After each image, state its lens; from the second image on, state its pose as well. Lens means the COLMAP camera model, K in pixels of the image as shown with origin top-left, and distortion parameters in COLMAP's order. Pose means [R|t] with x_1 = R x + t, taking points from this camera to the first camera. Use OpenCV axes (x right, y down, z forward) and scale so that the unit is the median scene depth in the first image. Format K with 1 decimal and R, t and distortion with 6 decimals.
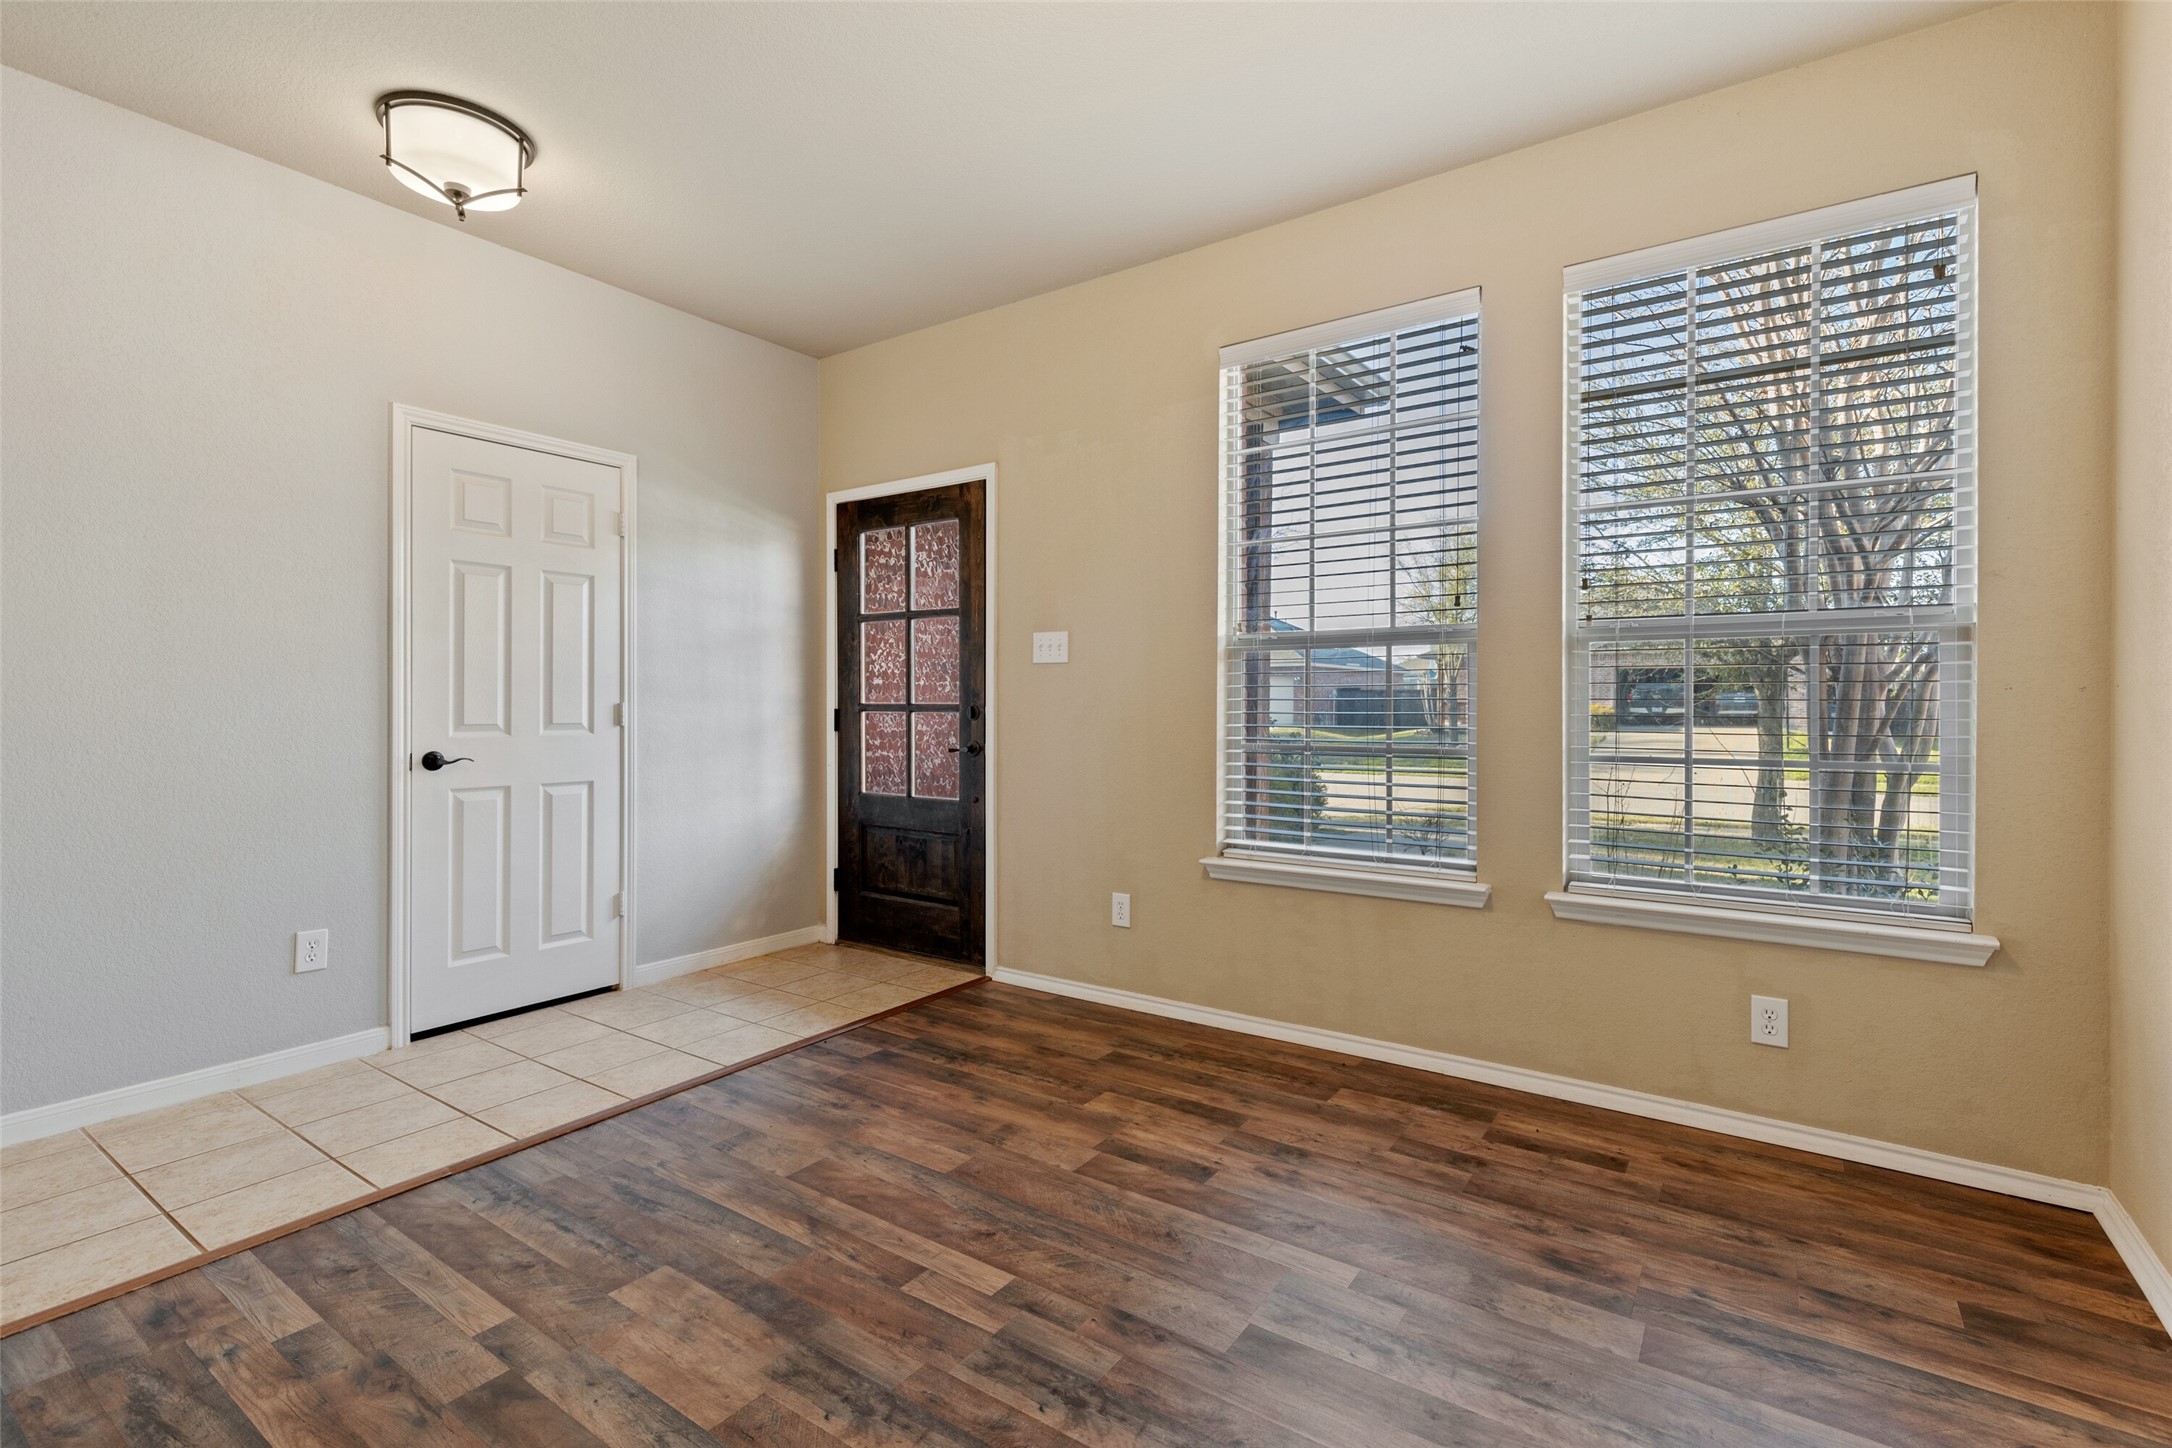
lens RADIAL K [[986.9, 0, 1097.6], [0, 986.9, 720.1], [0, 0, 1]] dist [0.012613, -0.002196]
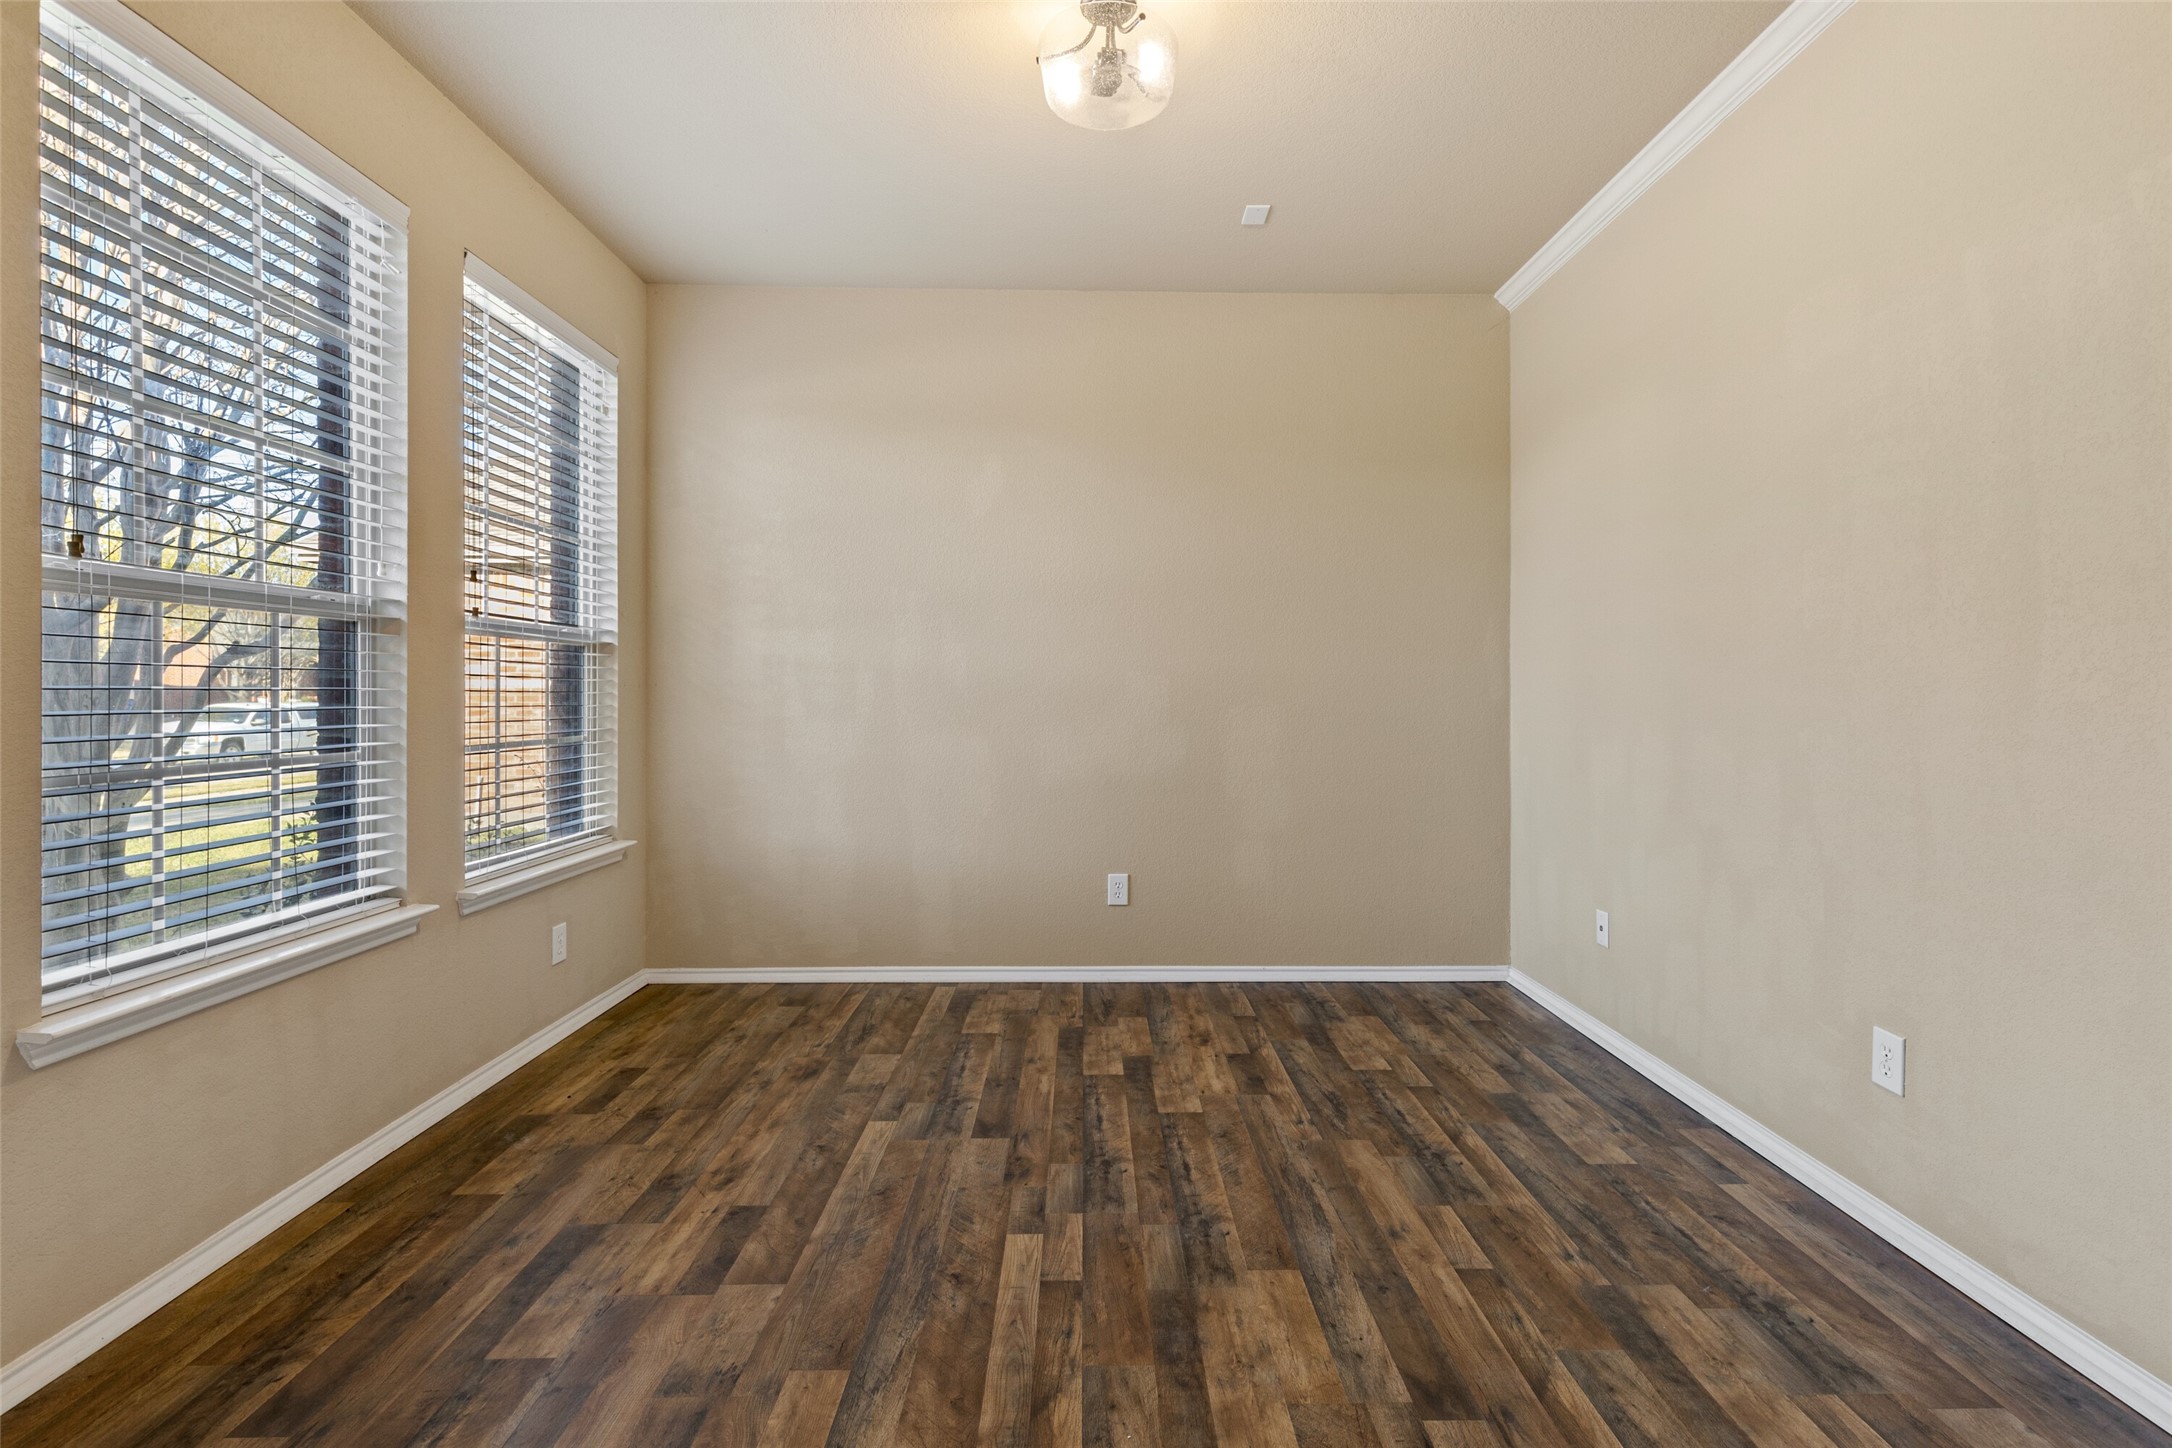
lens RADIAL K [[986.9, 0, 1098.1], [0, 986.9, 712.1], [0, 0, 1]] dist [0.012613, -0.002196]
pose [[-0.582468, -0.015345, 0.812709, -0.926351], [0.014301, 0.999474, 0.029121, -0.029282], [-0.812728, 0.028584, -0.581942, 1.414466]]
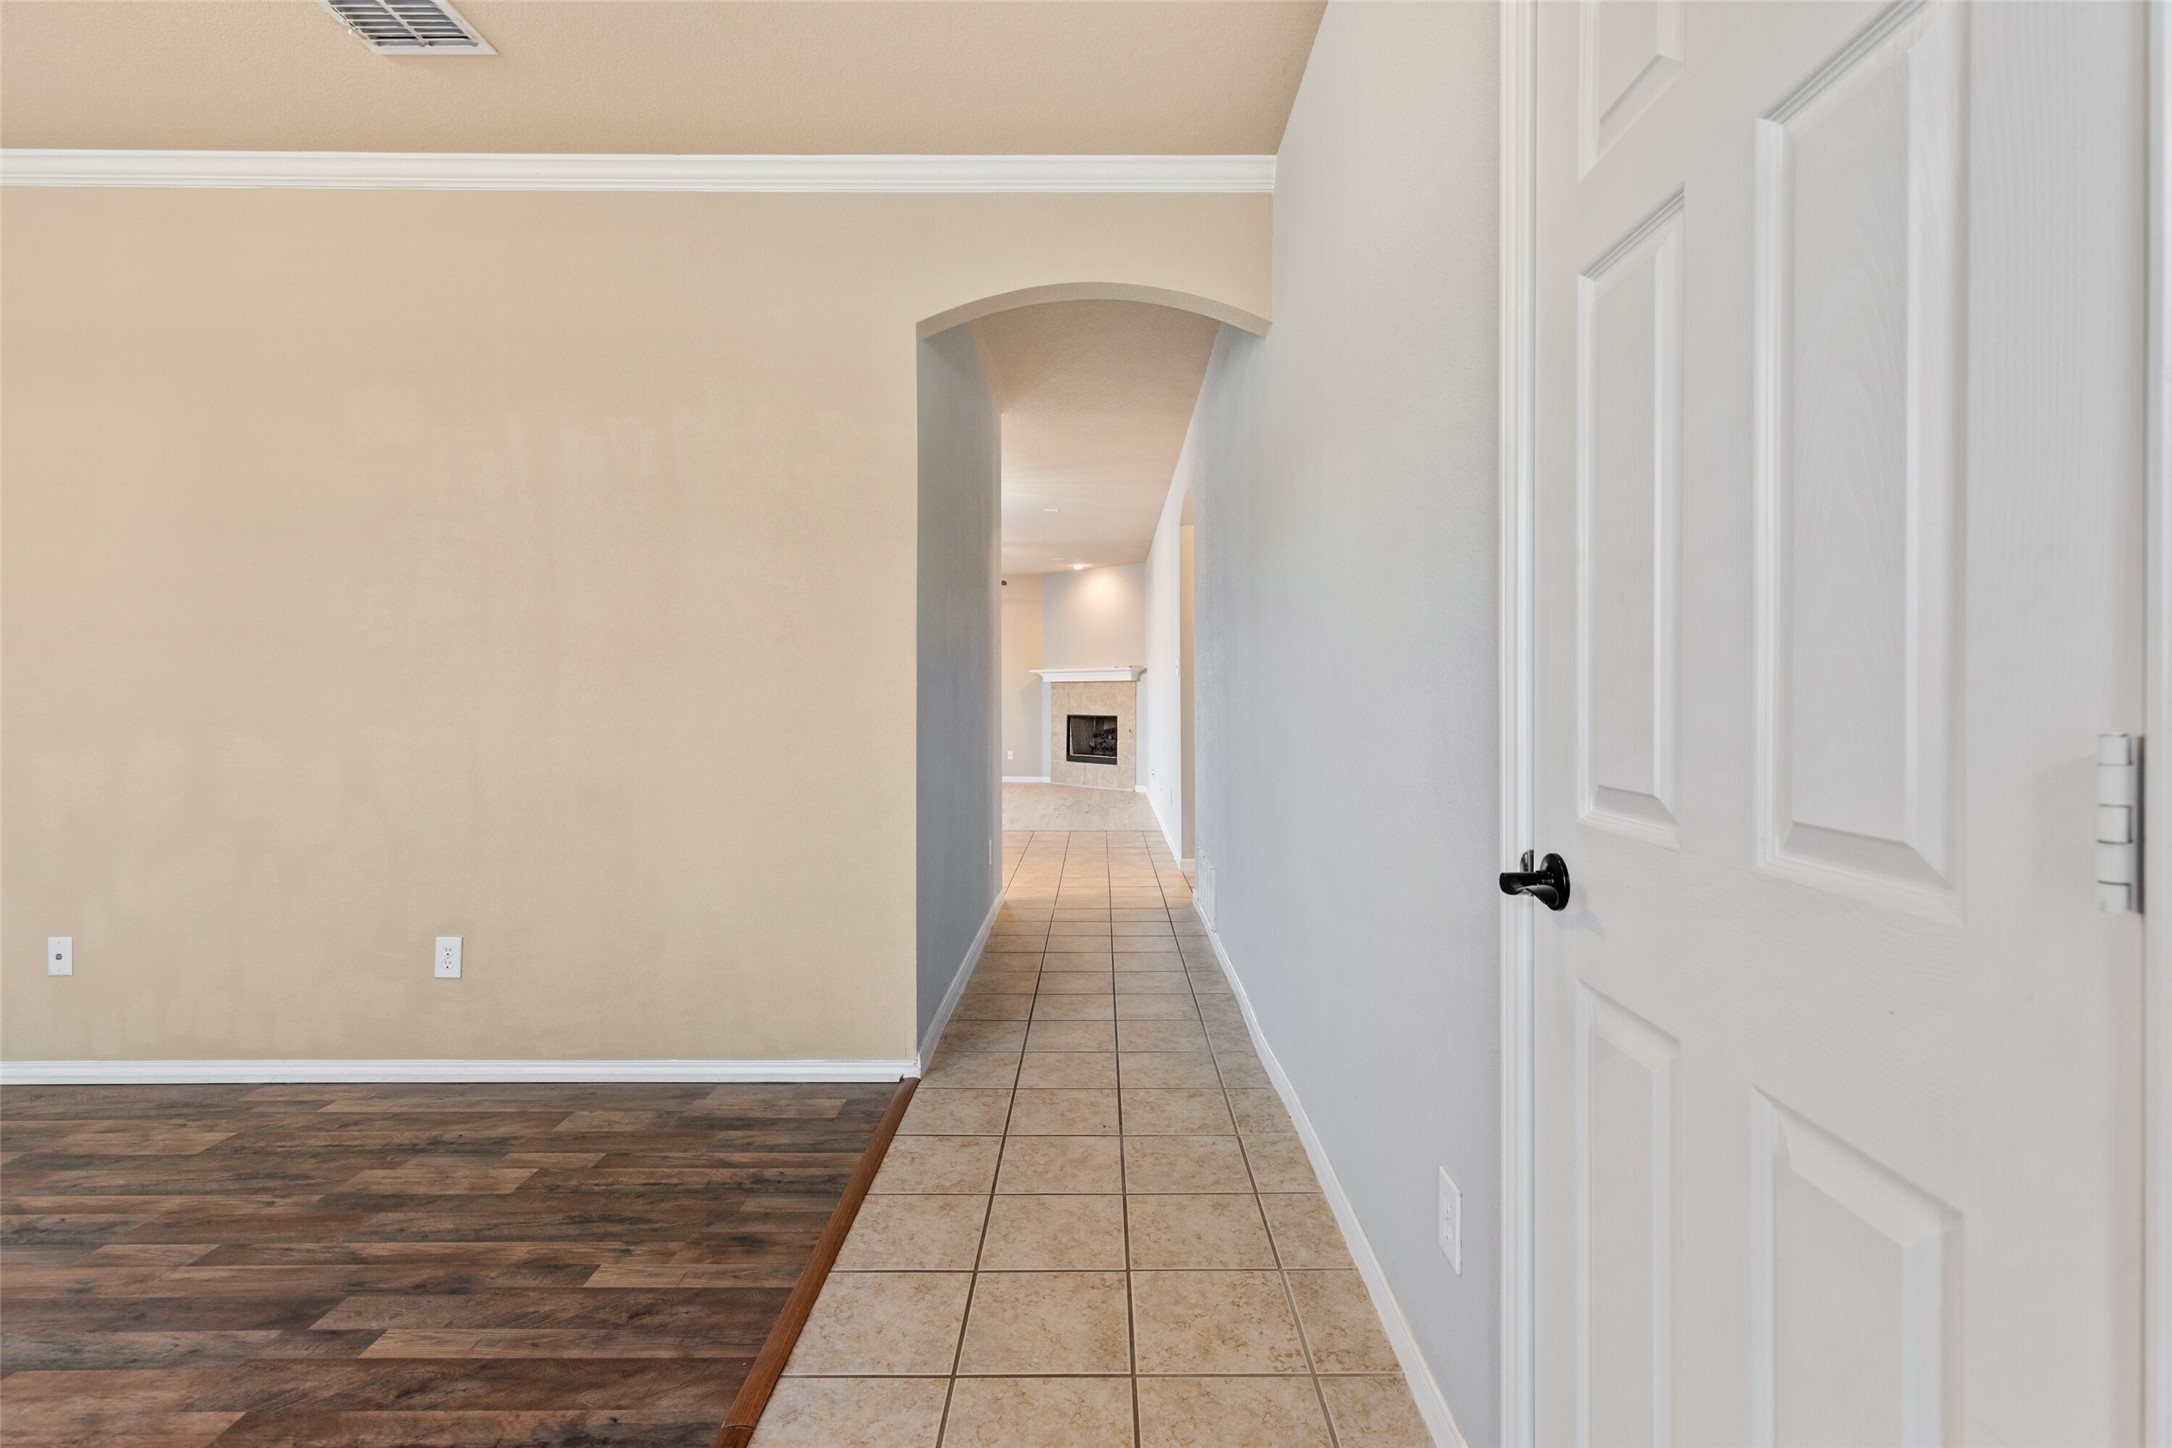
lens RADIAL K [[986.9, 0, 1104.8], [0, 986.9, 708.3], [0, 0, 1]] dist [0.012613, -0.002196]
pose [[-0.821330, 0.004075, -0.570438, -0.549756], [-0.011669, 0.999645, 0.023943, -0.040153], [0.570333, 0.026322, -0.820991, 1.885515]]
